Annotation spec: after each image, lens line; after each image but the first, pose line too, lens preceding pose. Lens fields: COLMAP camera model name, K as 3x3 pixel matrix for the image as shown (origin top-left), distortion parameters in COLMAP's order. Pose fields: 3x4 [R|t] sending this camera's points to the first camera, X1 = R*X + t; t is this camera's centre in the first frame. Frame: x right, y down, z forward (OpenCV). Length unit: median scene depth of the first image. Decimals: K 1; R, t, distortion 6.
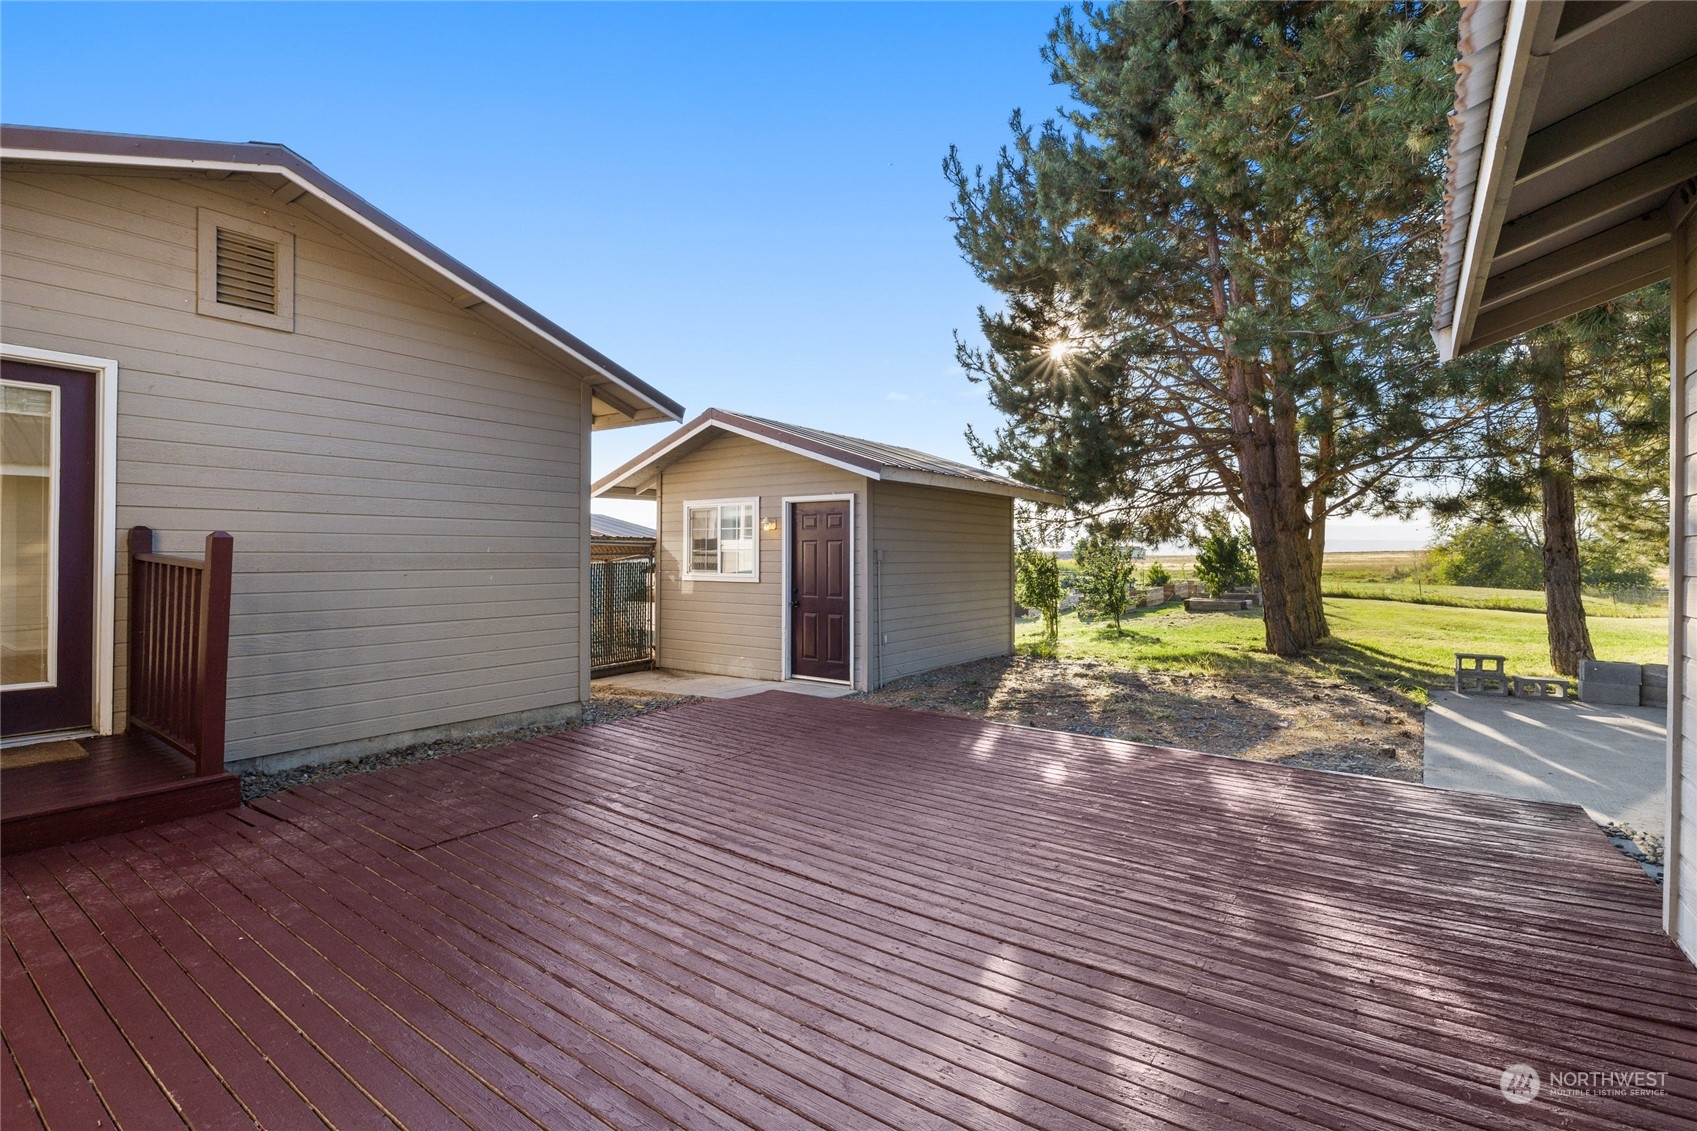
lens RADIAL K [[772.4, 0, 846.5], [0, 772.4, 552.3], [0, 0, 1]] dist [0.005748, 0.000260]
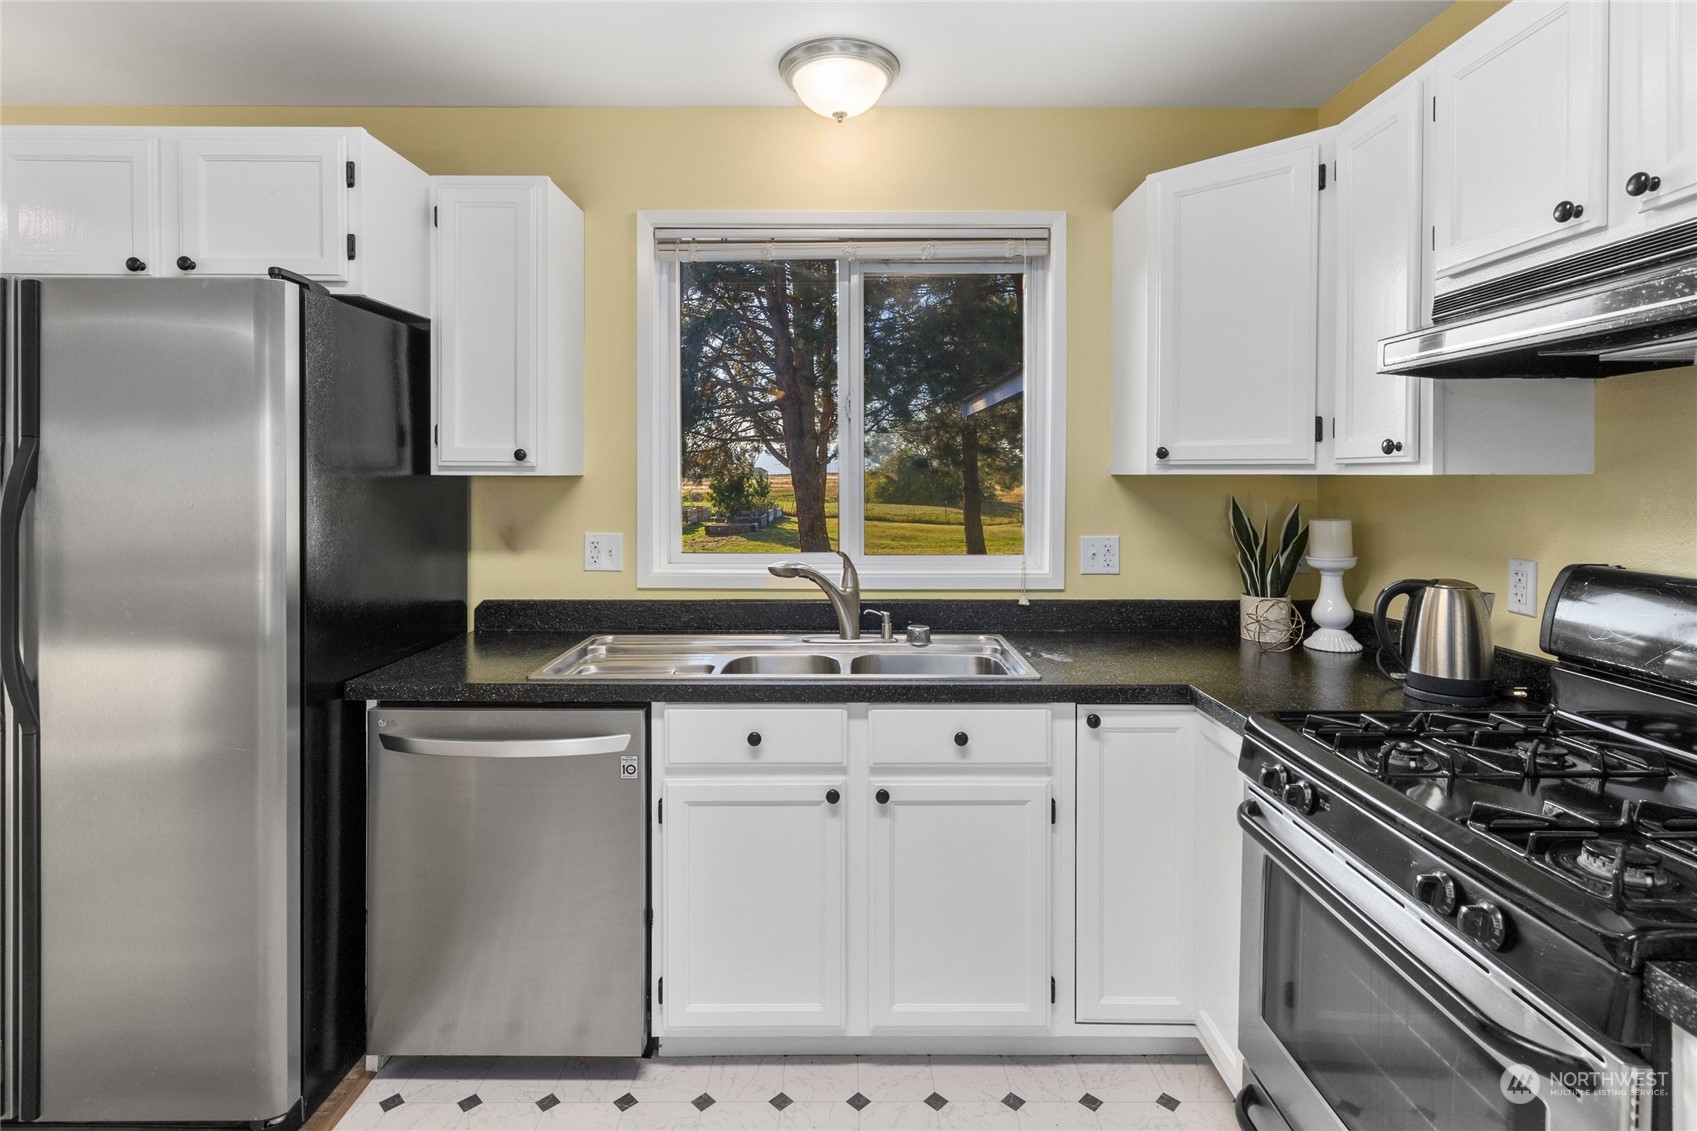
lens RADIAL K [[832.0, 0, 847.4], [0, 832.0, 483.6], [0, 0, 1]] dist [0.004549, 0.000575]
pose [[0.805450, -0.012076, 0.592541, -0.267311], [0.005078, 0.999896, 0.013475, -0.033804], [-0.592642, -0.007845, 0.805428, -0.213733]]
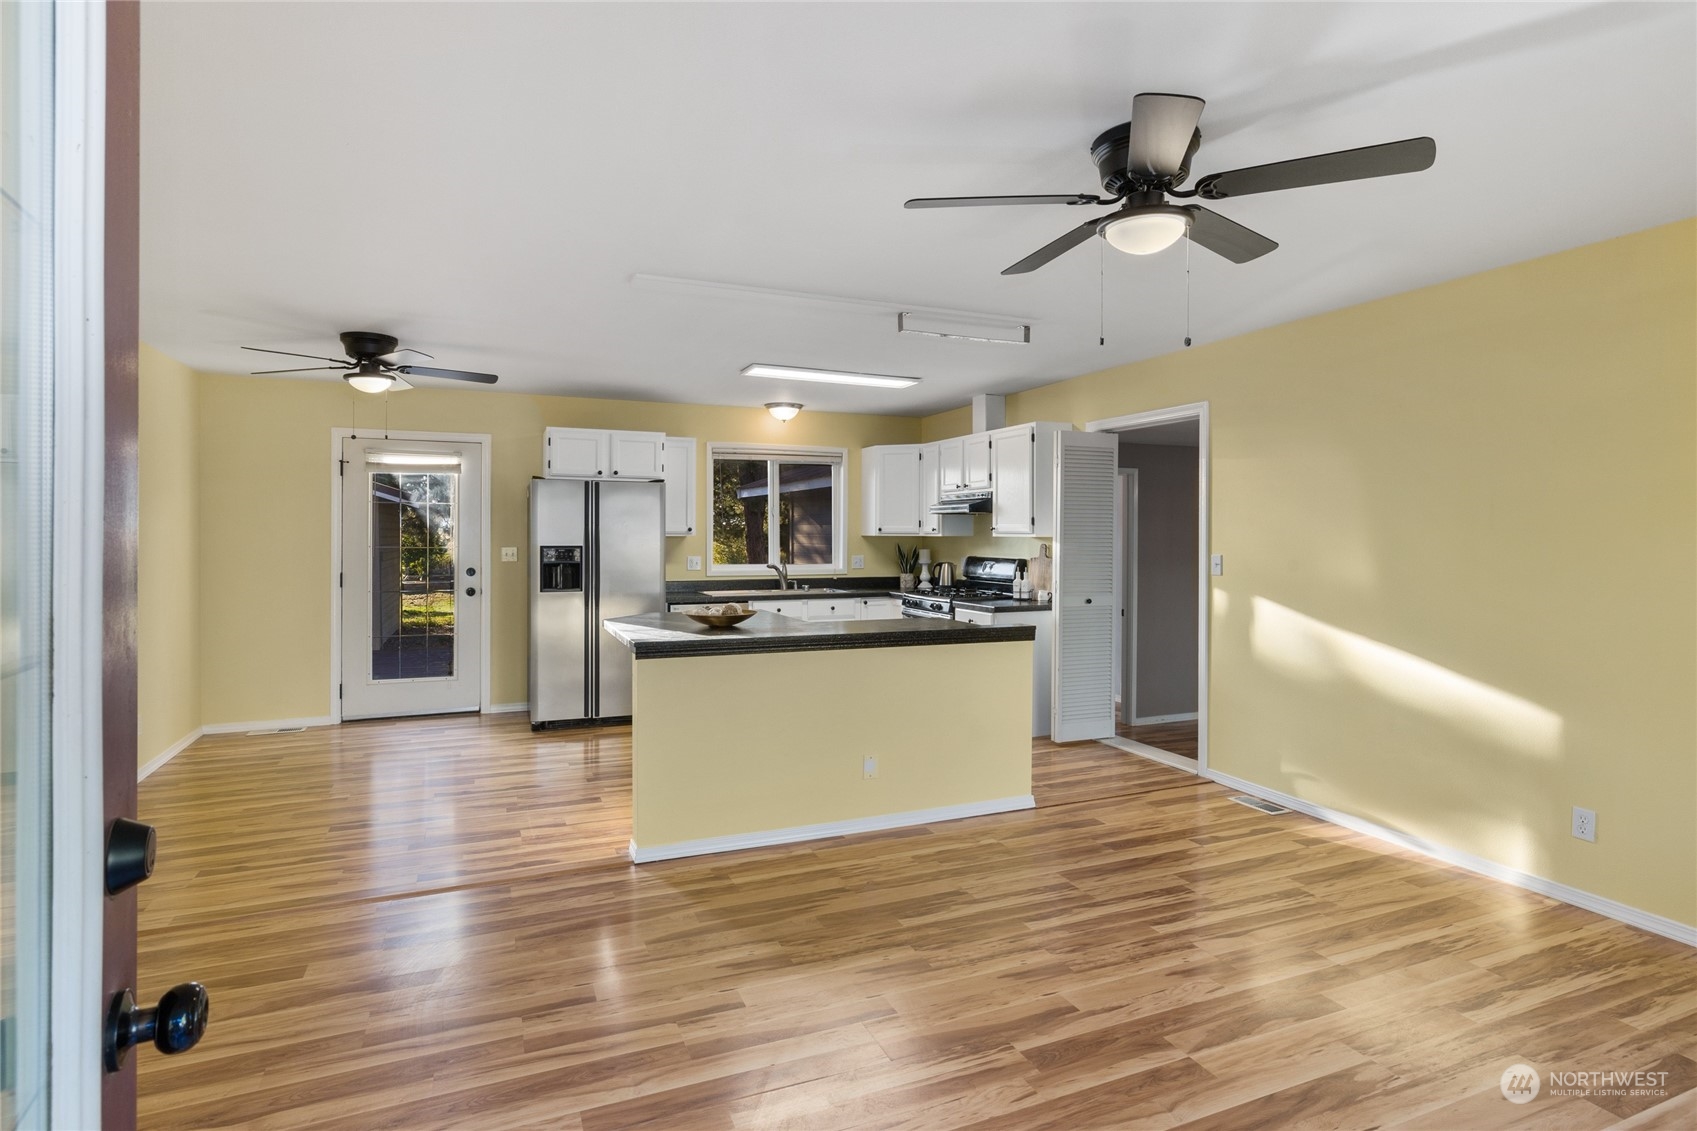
lens RADIAL K [[859.8, 0, 854.8], [0, 859.8, 538.4], [0, 0, 1]] dist [-0.005558, 0.002351]
pose [[0.506920, -0.011724, 0.861913, -0.692594], [0.002271, 0.999922, 0.012265, -0.039357], [-0.861990, -0.004260, 0.506908, -0.430246]]
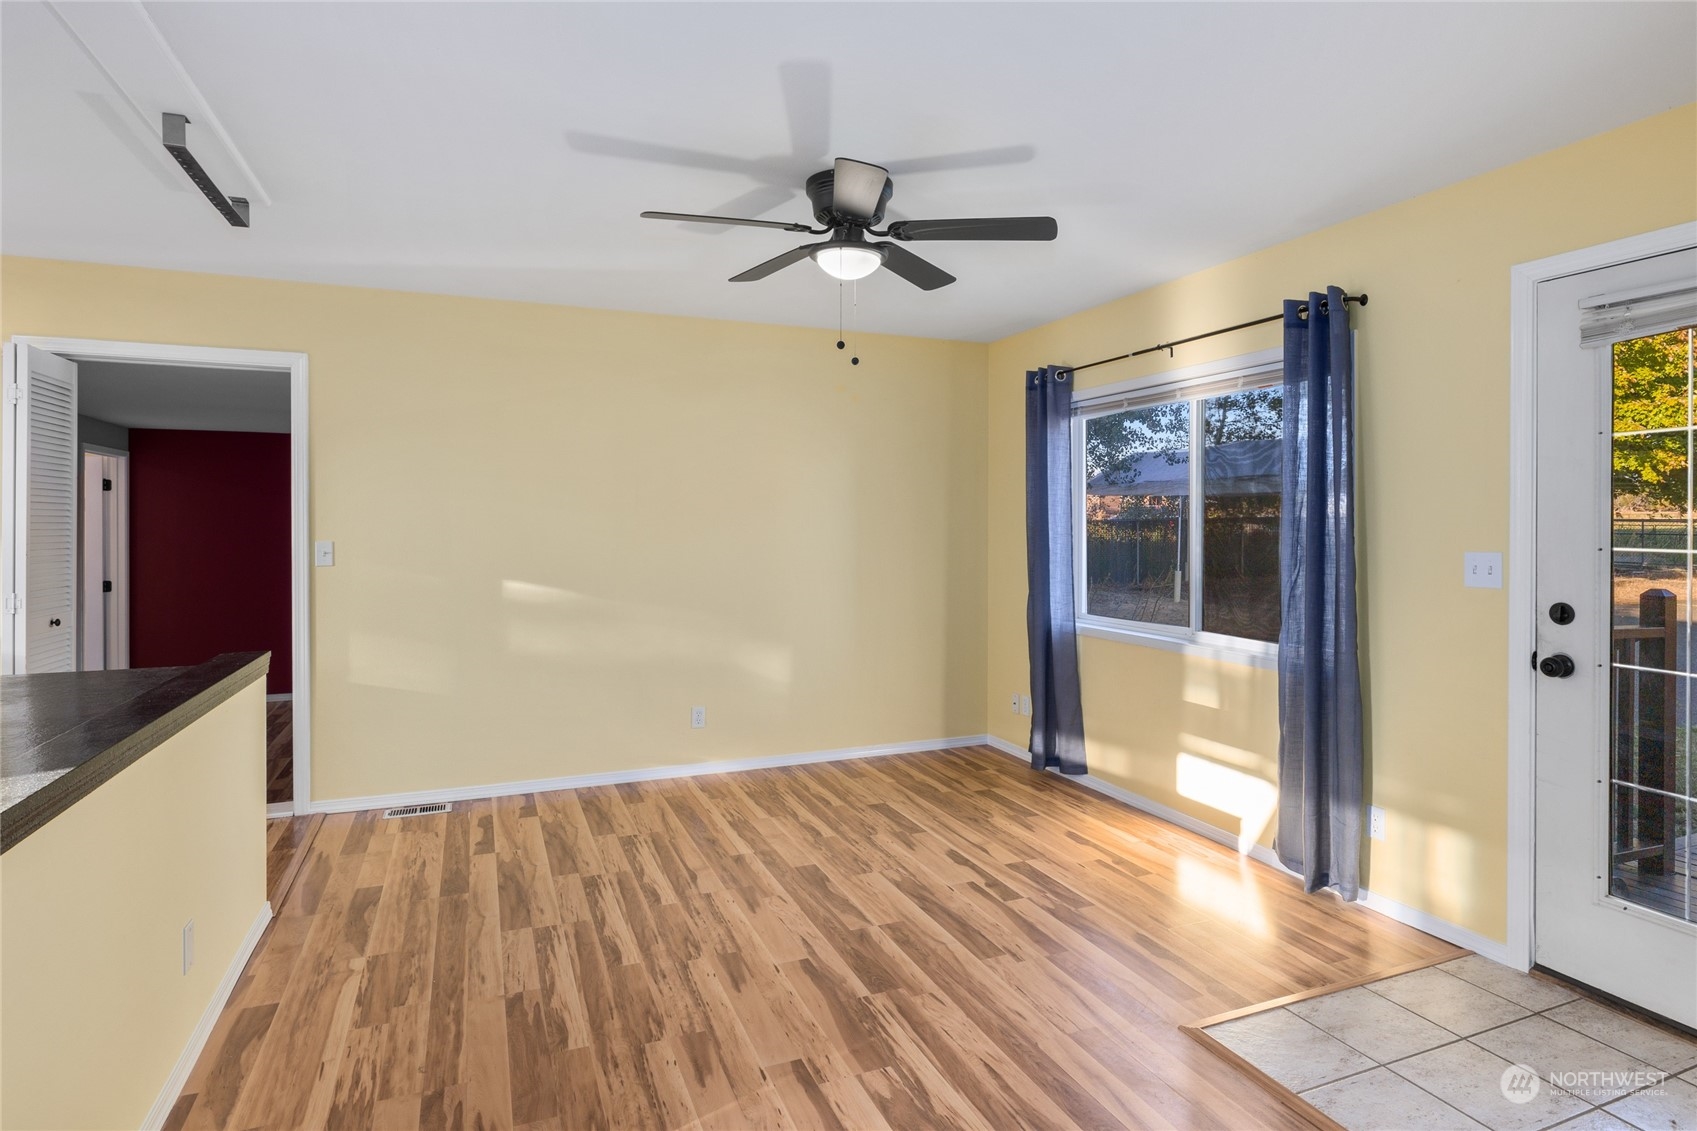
lens RADIAL K [[907.3, 0, 842.6], [0, 907.3, 530.3], [0, 0, 1]] dist [0.000670, 0.000277]
pose [[-0.852973, -0.014201, 0.521761, -0.609204], [-0.008077, 0.999869, 0.014010, -0.037025], [-0.521892, 0.007736, -0.852976, -0.150873]]
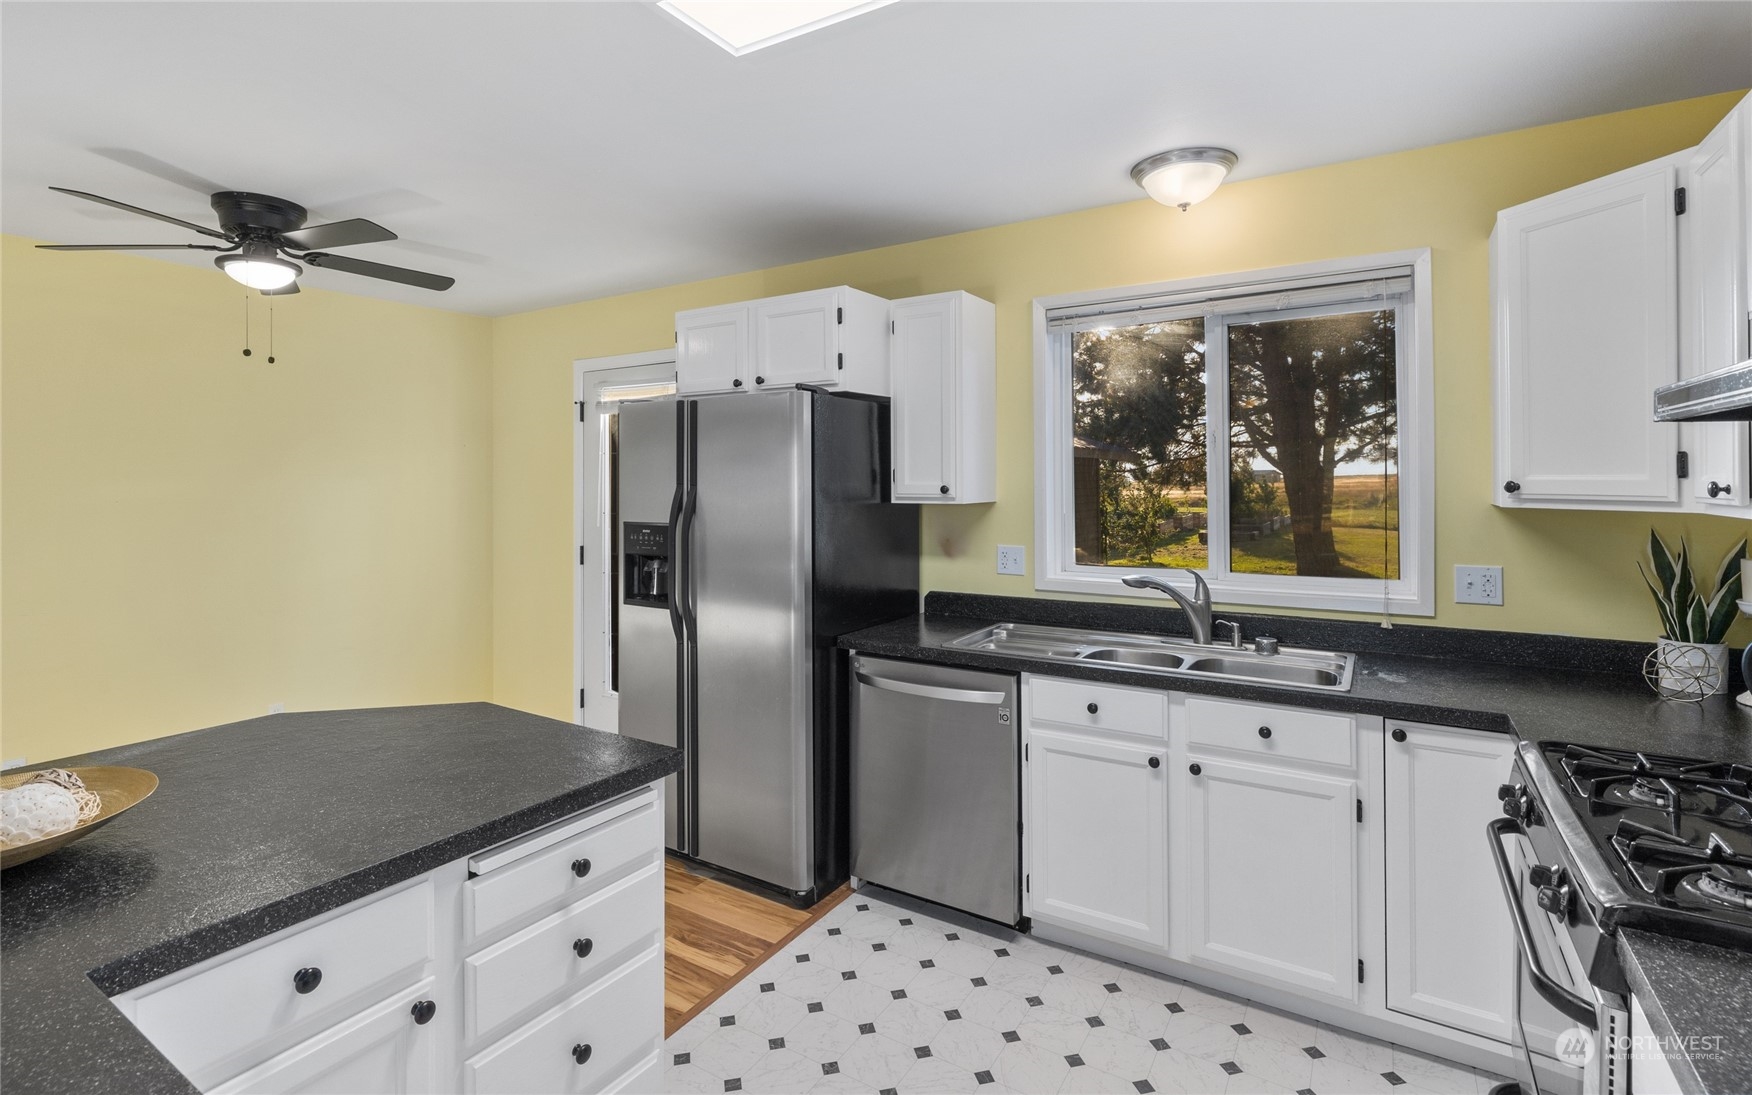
lens RADIAL K [[818.3, 0, 878.8], [0, 818.3, 481.5], [0, 0, 1]] dist [0.003989, 0.000043]
pose [[0.996700, -0.014551, 0.079860, -0.256687], [0.014601, 0.999893, -0.000040, -0.041349], [-0.079851, 0.001206, 0.996806, -0.281018]]
